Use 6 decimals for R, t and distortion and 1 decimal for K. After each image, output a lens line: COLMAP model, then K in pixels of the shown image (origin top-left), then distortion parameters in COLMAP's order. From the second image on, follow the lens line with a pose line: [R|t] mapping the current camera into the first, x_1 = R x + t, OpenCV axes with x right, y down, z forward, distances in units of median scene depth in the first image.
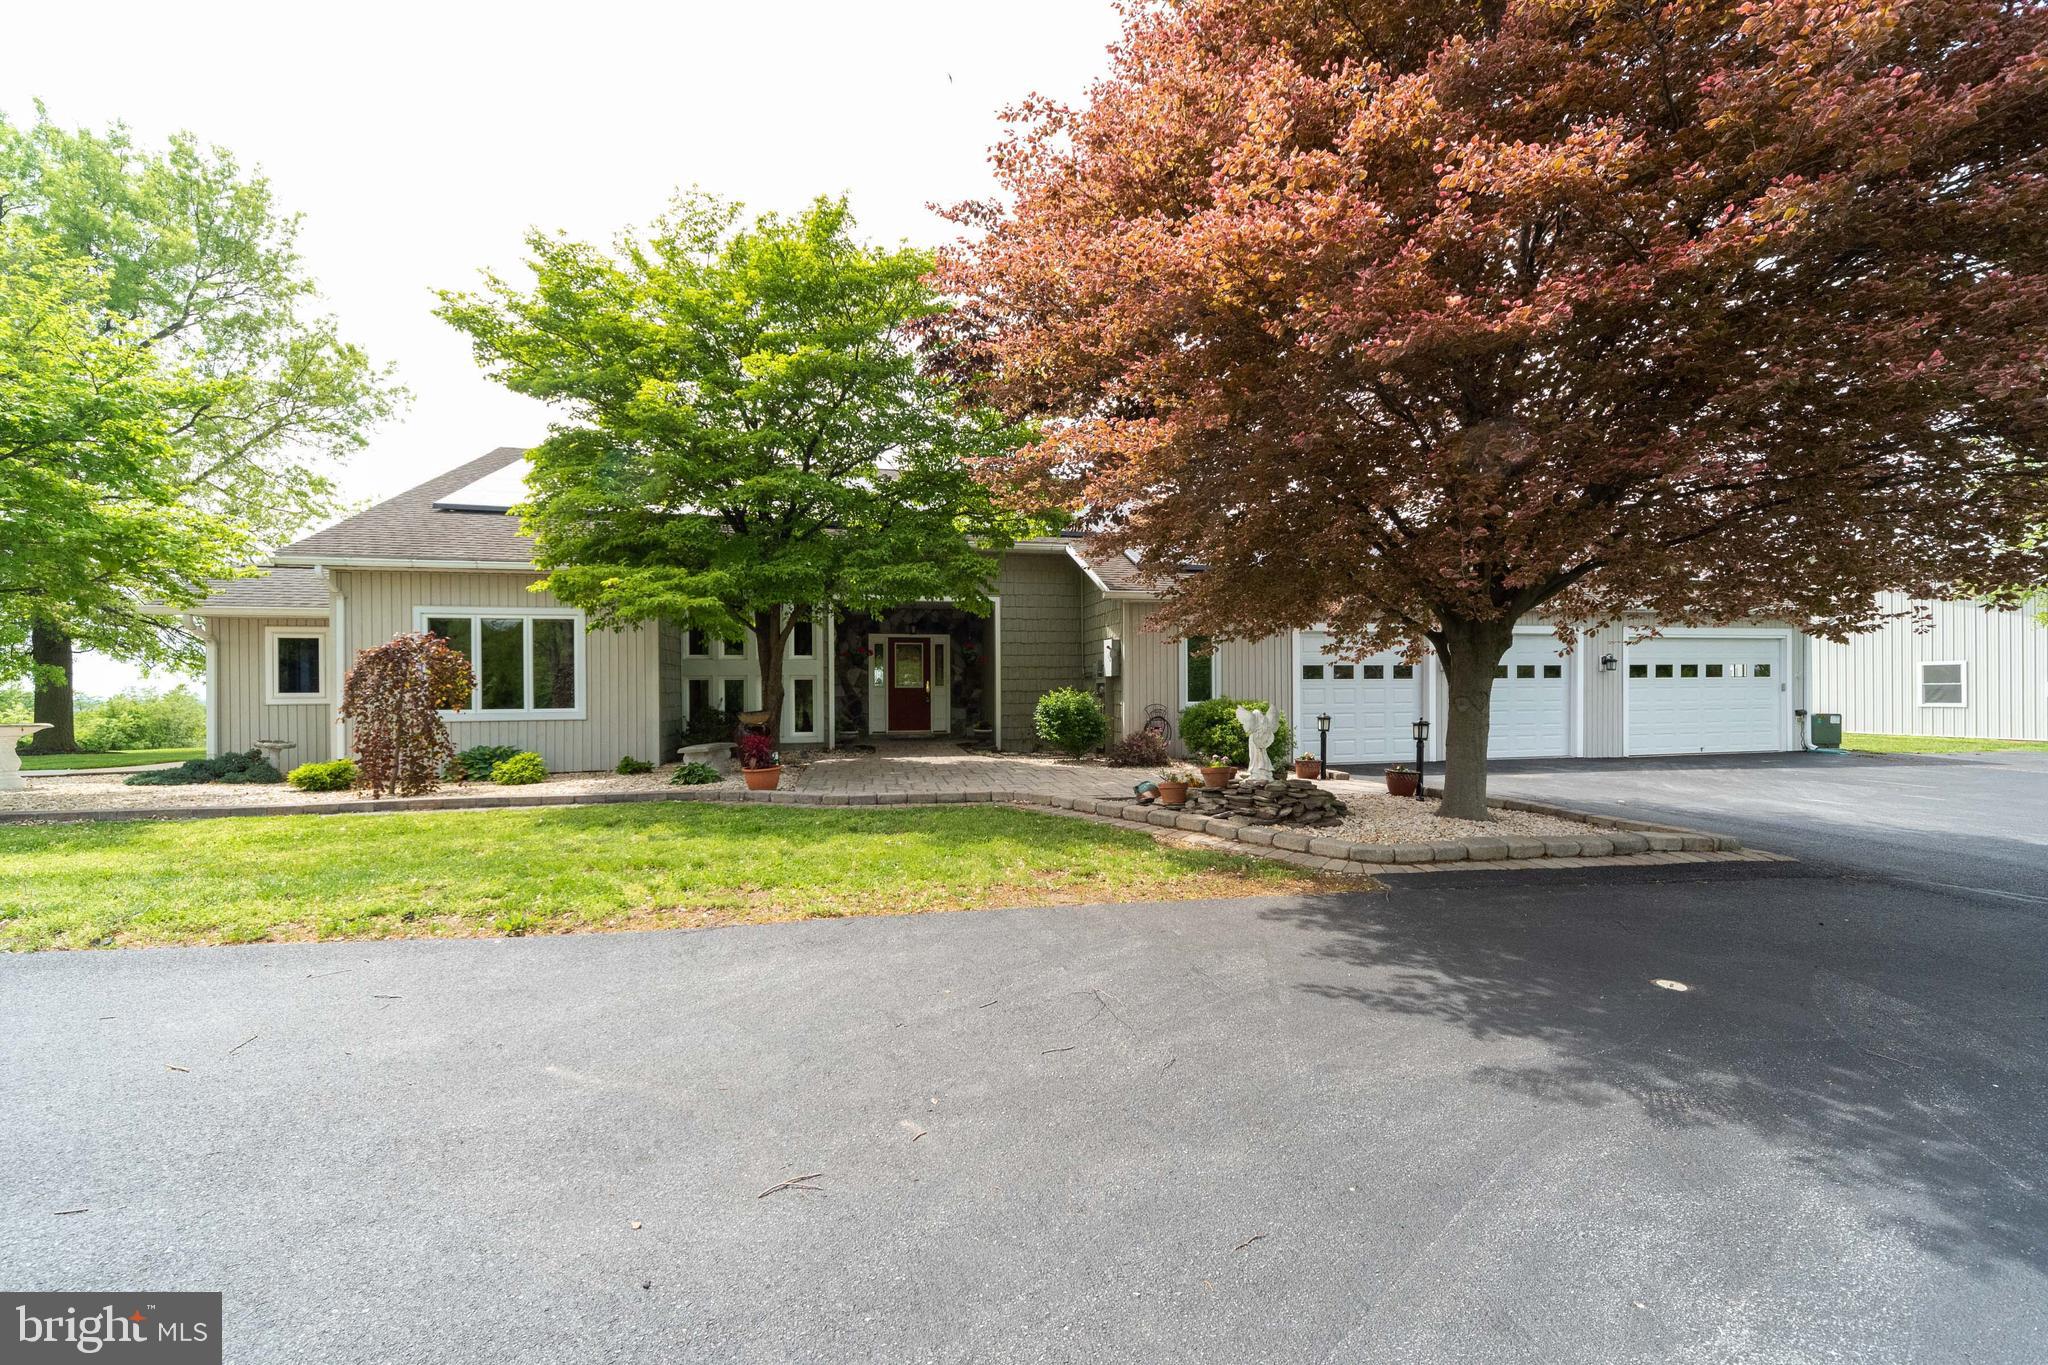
lens RADIAL K [[783.1, 0, 1020.5], [0, 783.1, 686.5], [0, 0, 1]] dist [-0.000918, -0.000865]
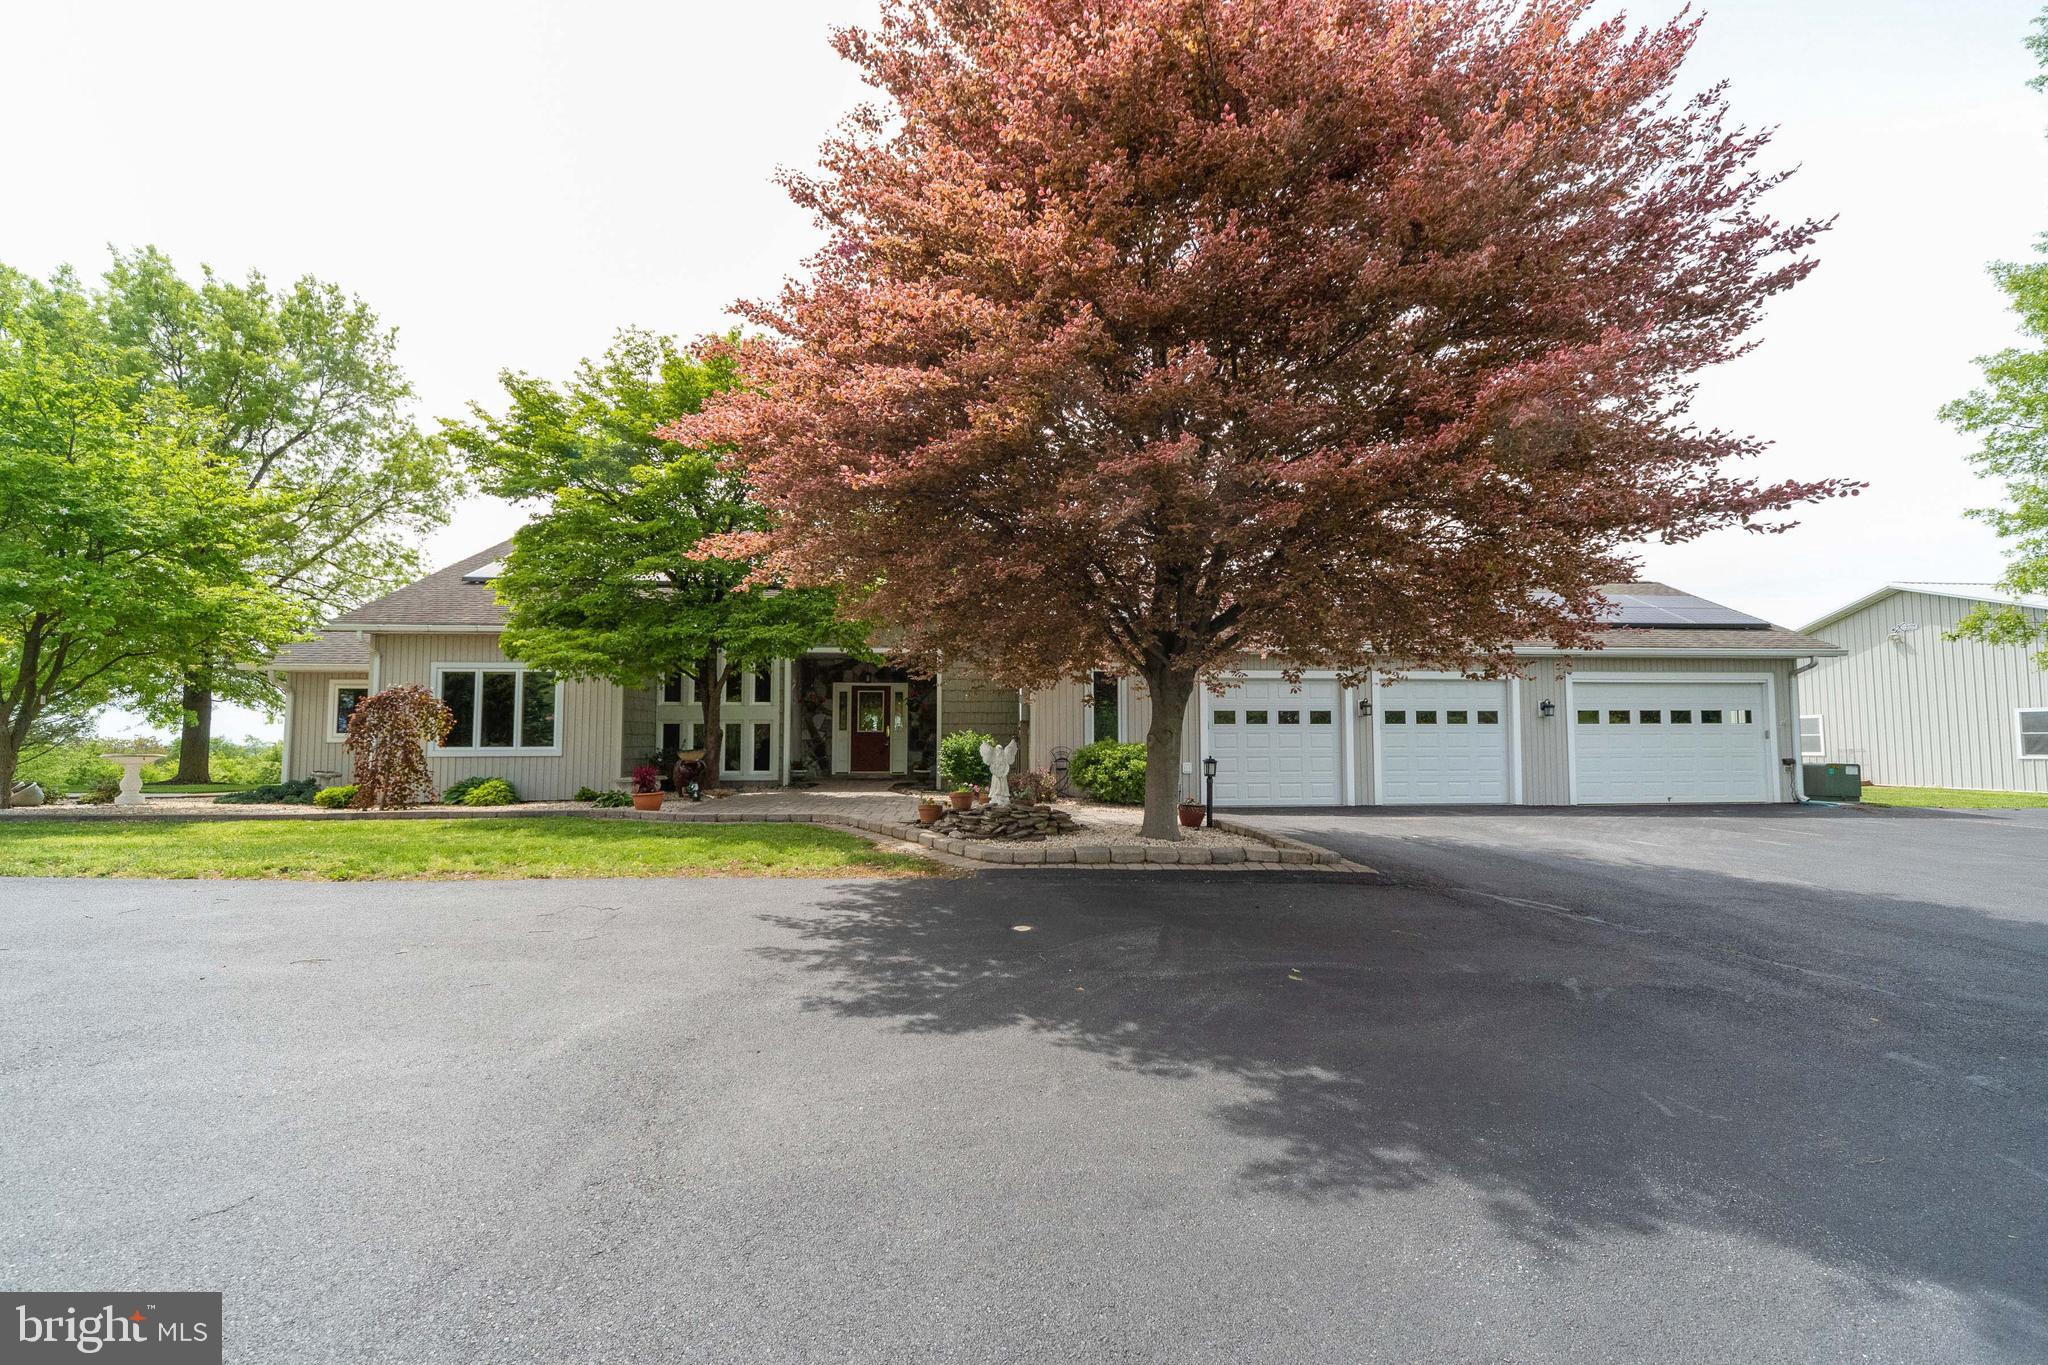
lens RADIAL K [[826.5, 0, 1021.5], [0, 826.5, 689.7], [0, 0, 1]] dist [-0.001173, -0.000274]
pose [[0.991198, -0.003828, -0.132330, 0.248015], [-0.003626, 0.998422, -0.056046, 0.007383], [0.132336, 0.056032, 0.989620, -0.125546]]
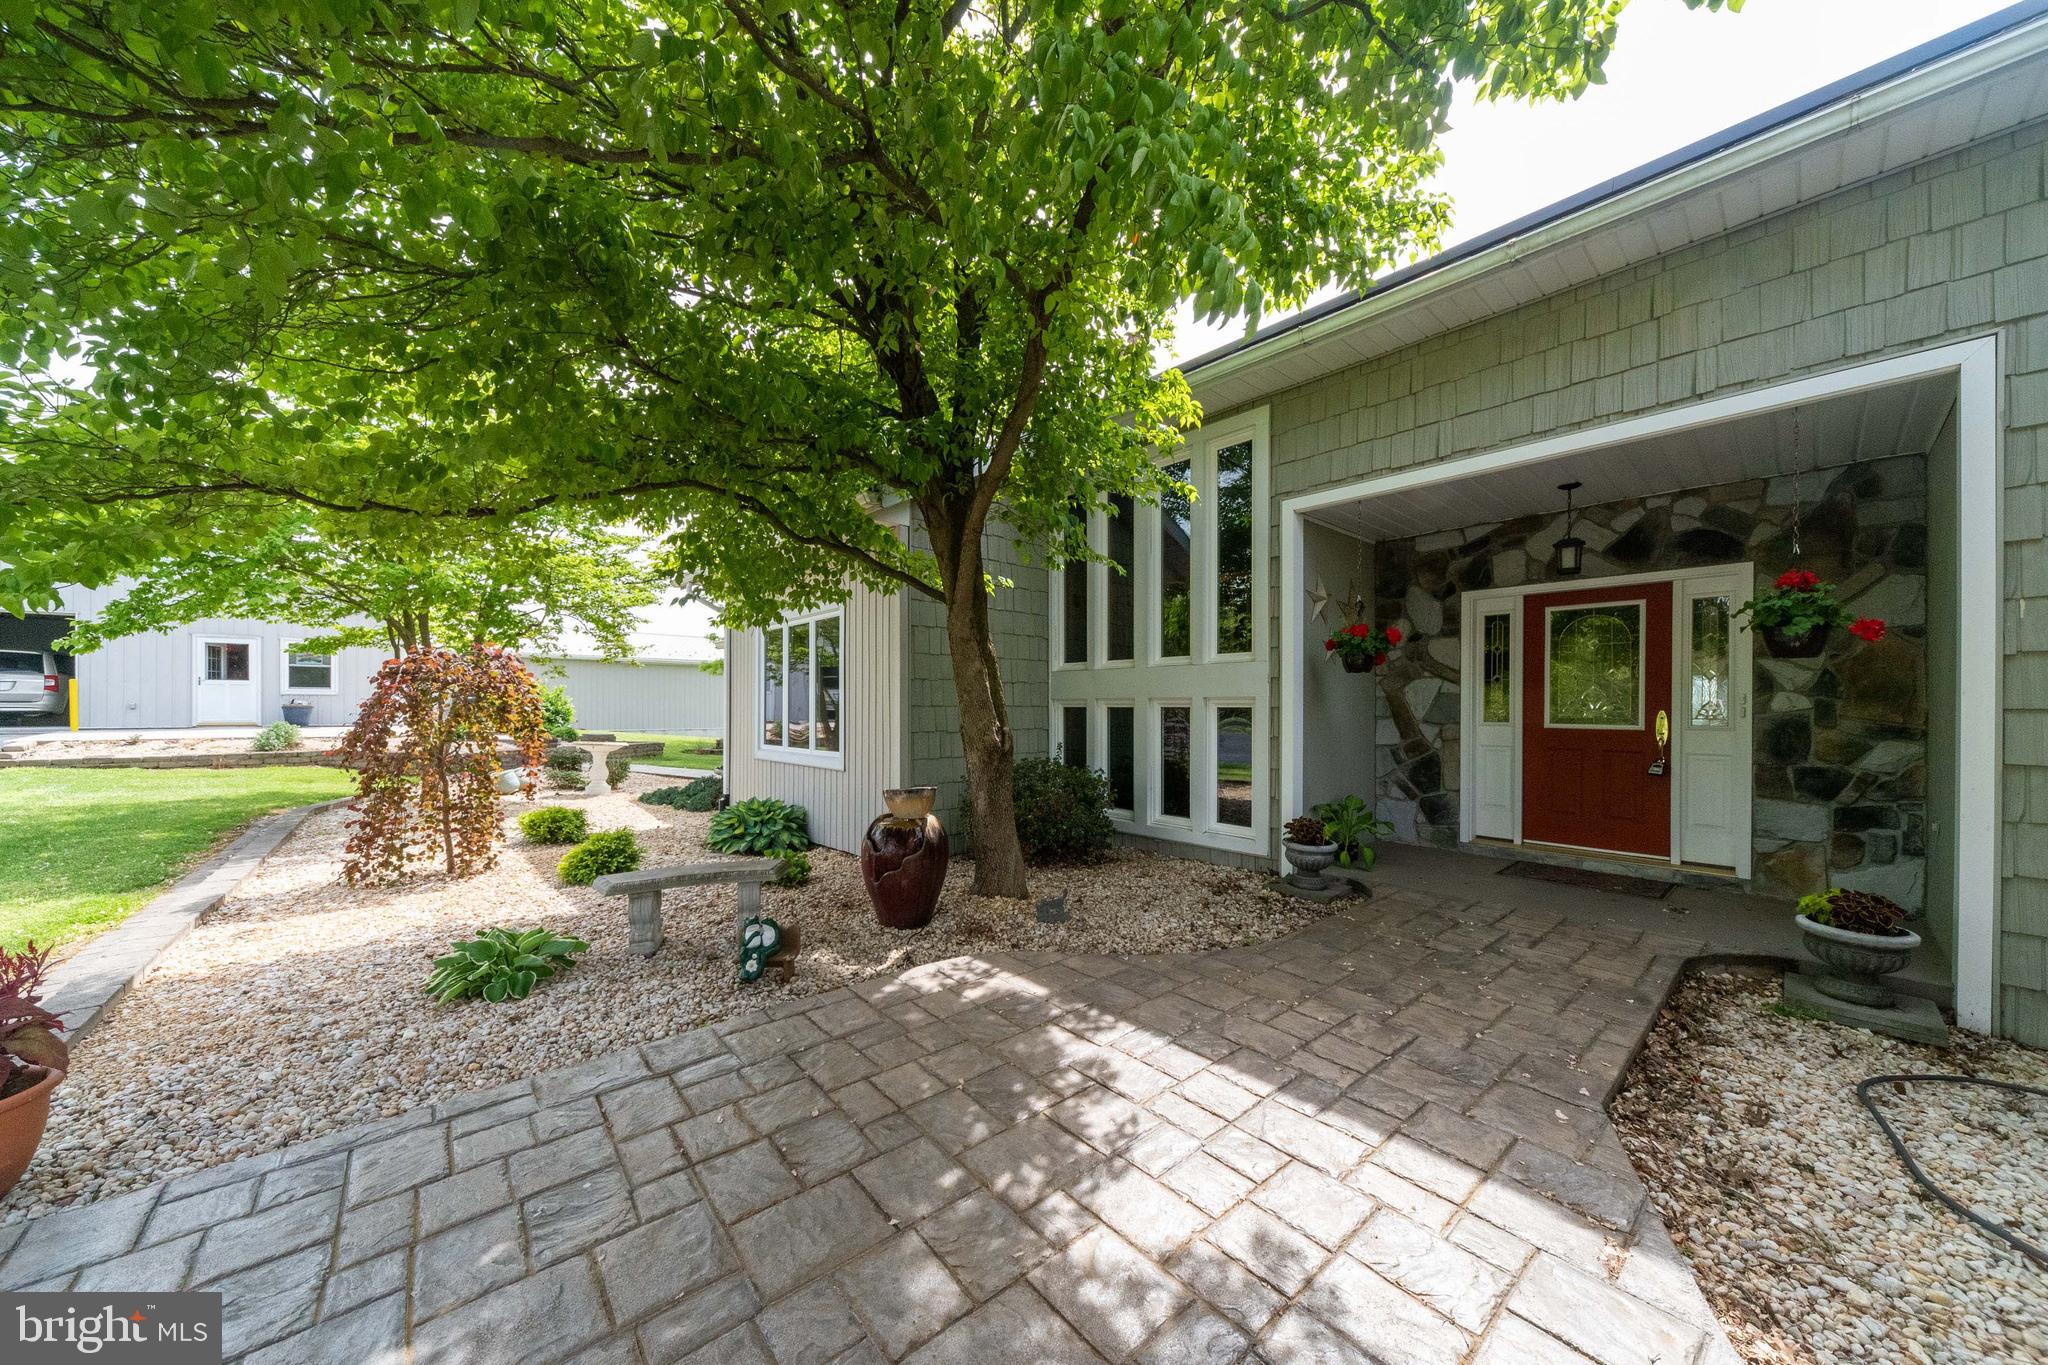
lens RADIAL K [[699.3, 0, 1019.6], [0, 699.3, 702.7], [0, 0, 1]] dist [-0.000384, -0.000561]
pose [[0.486924, 0.005936, -0.873424, 0.012366], [0.001481, 0.999970, 0.007621, -0.015019], [0.873443, -0.005004, 0.486901, 0.698157]]
